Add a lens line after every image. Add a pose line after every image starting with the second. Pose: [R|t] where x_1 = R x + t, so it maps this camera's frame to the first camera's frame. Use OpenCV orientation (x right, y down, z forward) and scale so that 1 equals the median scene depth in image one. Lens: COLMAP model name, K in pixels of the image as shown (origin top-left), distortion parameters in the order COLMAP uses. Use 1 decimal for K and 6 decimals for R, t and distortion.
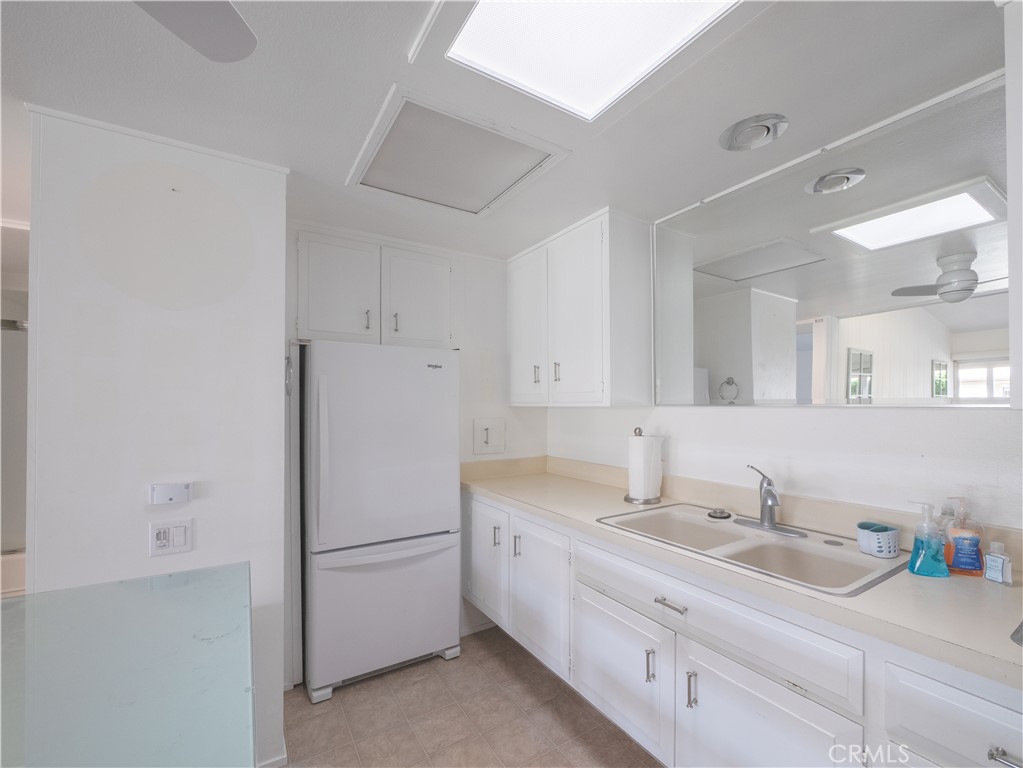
lens RADIAL K [[446.7, 0, 537.0], [0, 446.7, 401.5], [0, 0, 1]] dist [-0.005995, -0.000426]
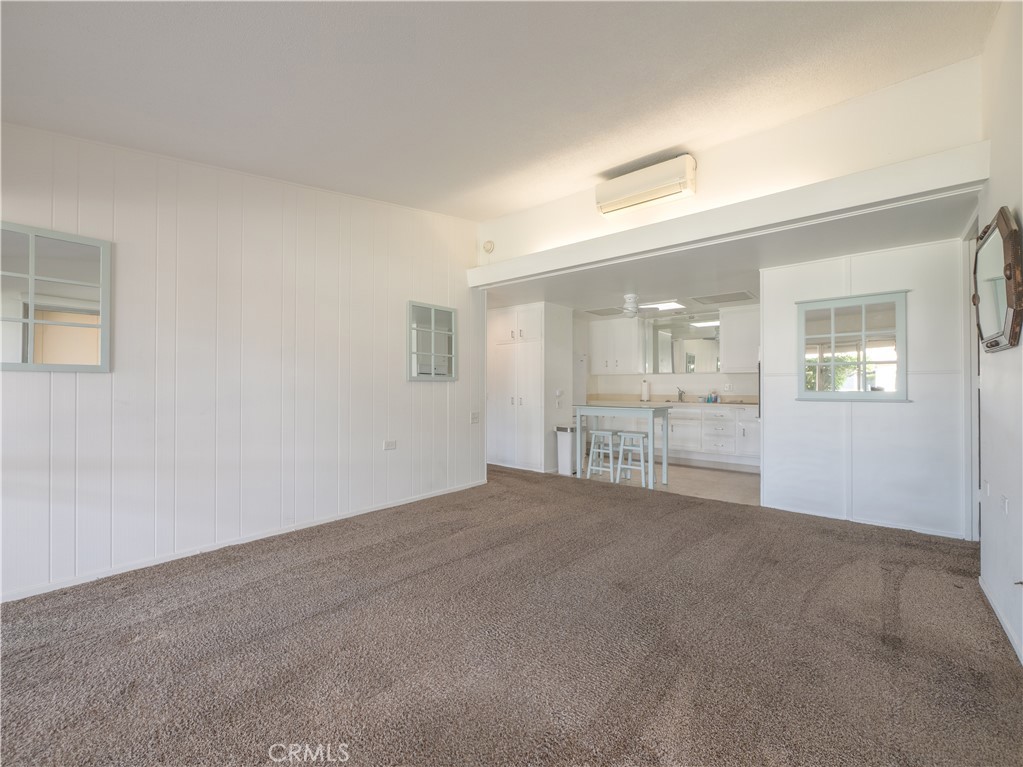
lens RADIAL K [[410.6, 0, 567.9], [0, 410.6, 385.2], [0, 0, 1]] dist [-0.000955, 0.000008]
pose [[0.934185, -0.000209, 0.356790, -1.354805], [-0.003170, 0.999956, 0.008885, 0.064798], [-0.356776, -0.009431, 0.934142, -1.643228]]
